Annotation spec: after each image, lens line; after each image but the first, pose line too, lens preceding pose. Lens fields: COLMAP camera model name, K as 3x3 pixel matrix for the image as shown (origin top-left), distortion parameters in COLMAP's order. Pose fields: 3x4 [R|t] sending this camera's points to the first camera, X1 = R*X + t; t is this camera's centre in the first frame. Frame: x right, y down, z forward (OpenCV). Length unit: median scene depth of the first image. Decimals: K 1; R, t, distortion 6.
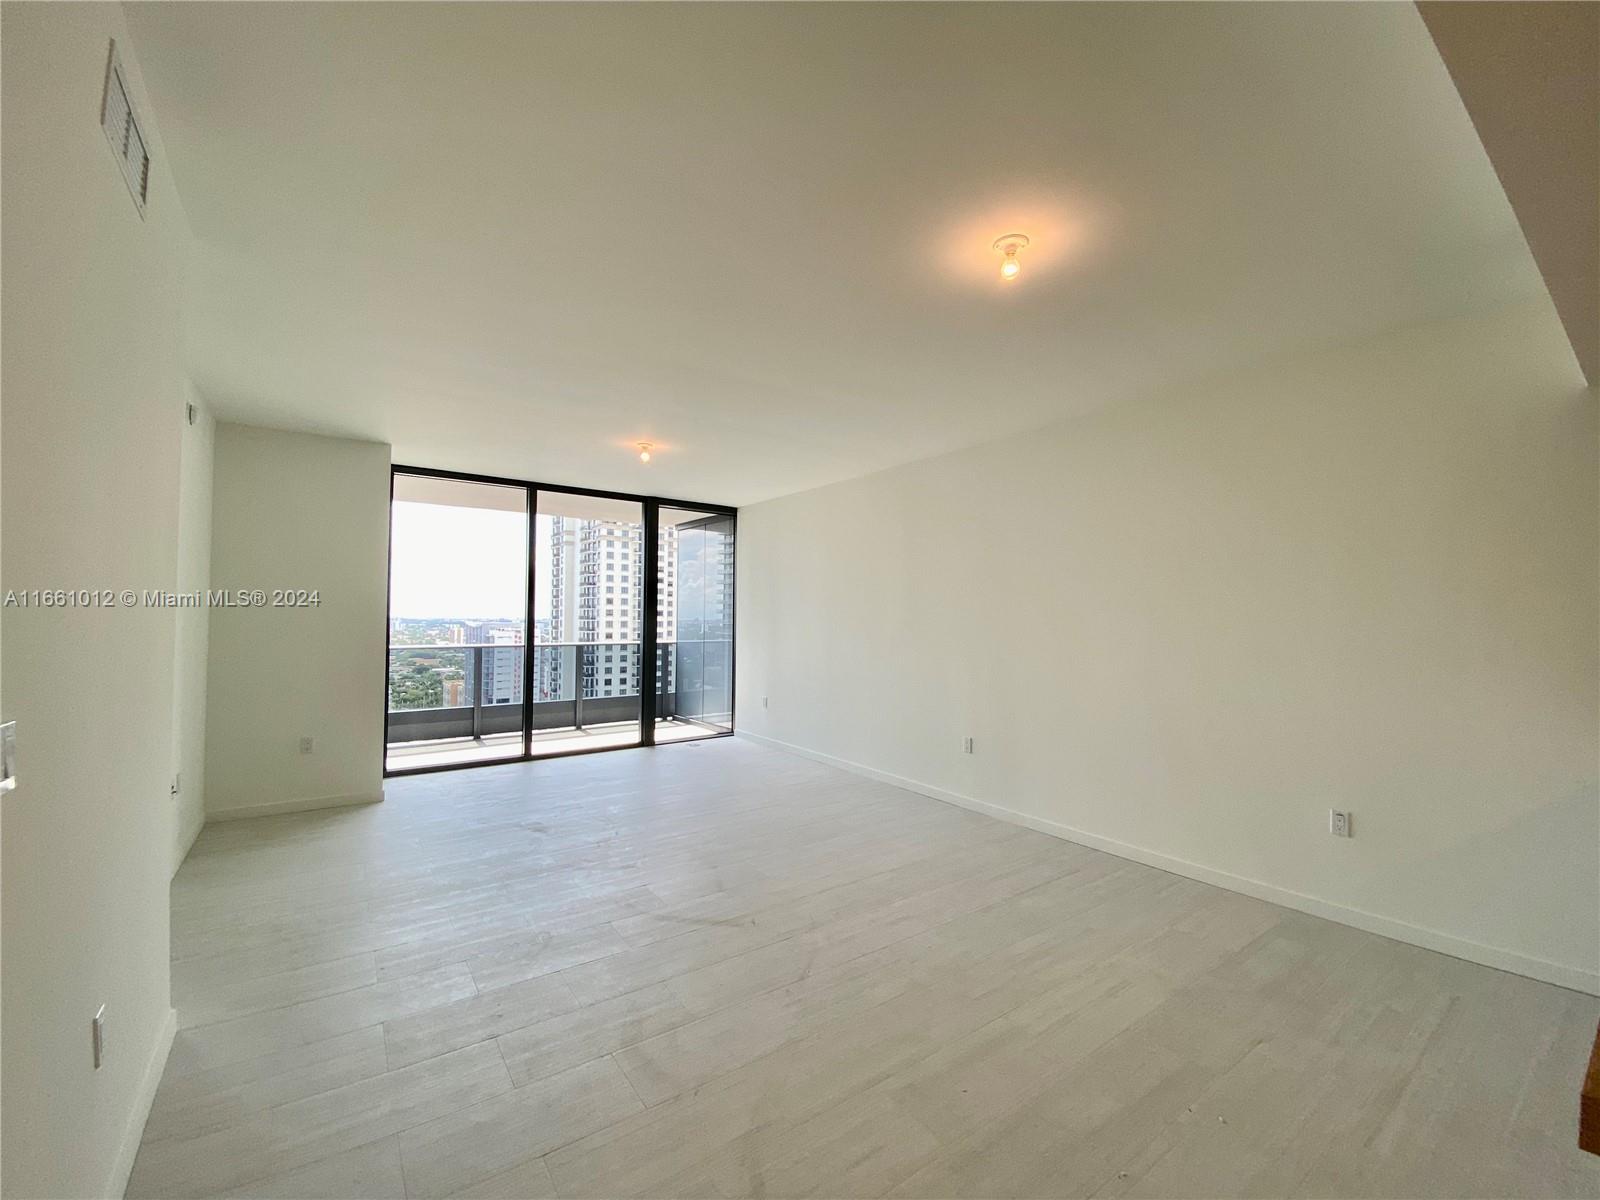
lens RADIAL K [[657.7, 0, 803.9], [0, 657.7, 597.9], [0, 0, 1]] dist [0.056808, -0.038656]
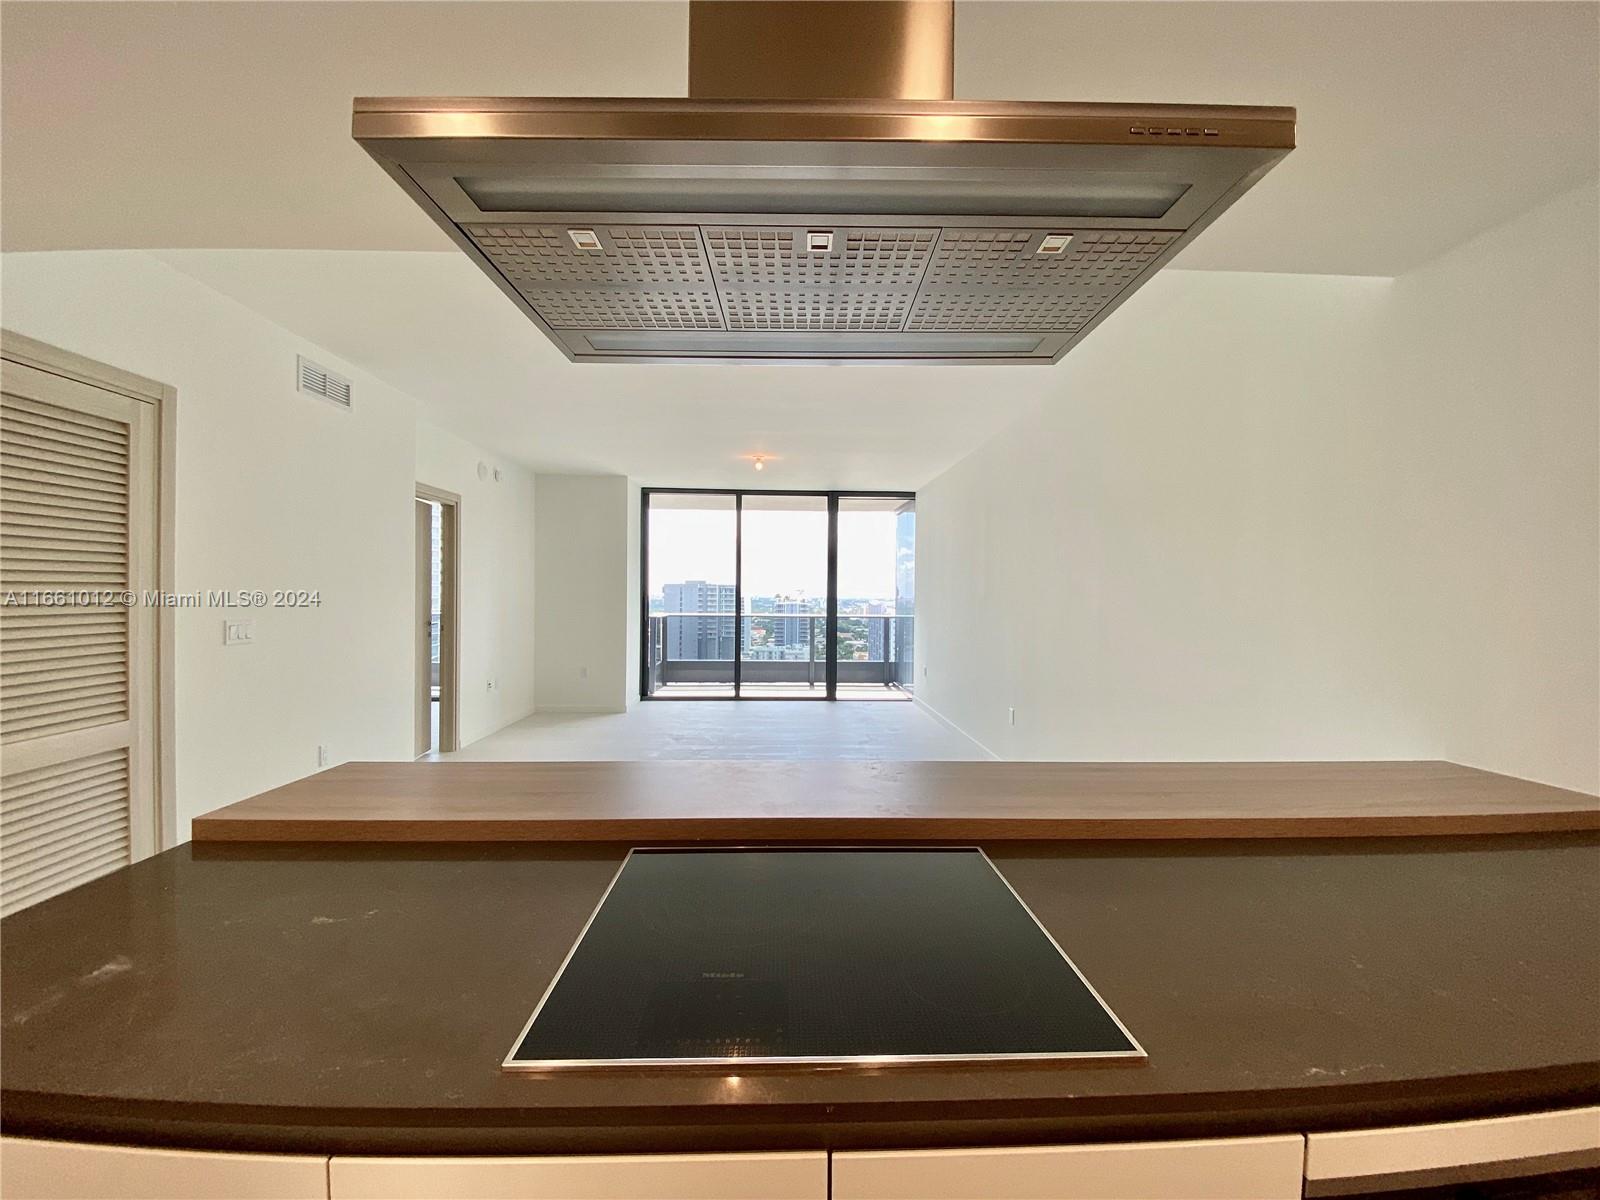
lens RADIAL K [[657.7, 0, 803.9], [0, 657.7, 597.9], [0, 0, 1]] dist [0.056808, -0.038656]
pose [[0.837318, 0.001196, -0.546714, 0.369829], [0.015341, 0.999552, 0.025681, 0.005960], [0.546500, -0.029890, 0.836925, -0.014332]]
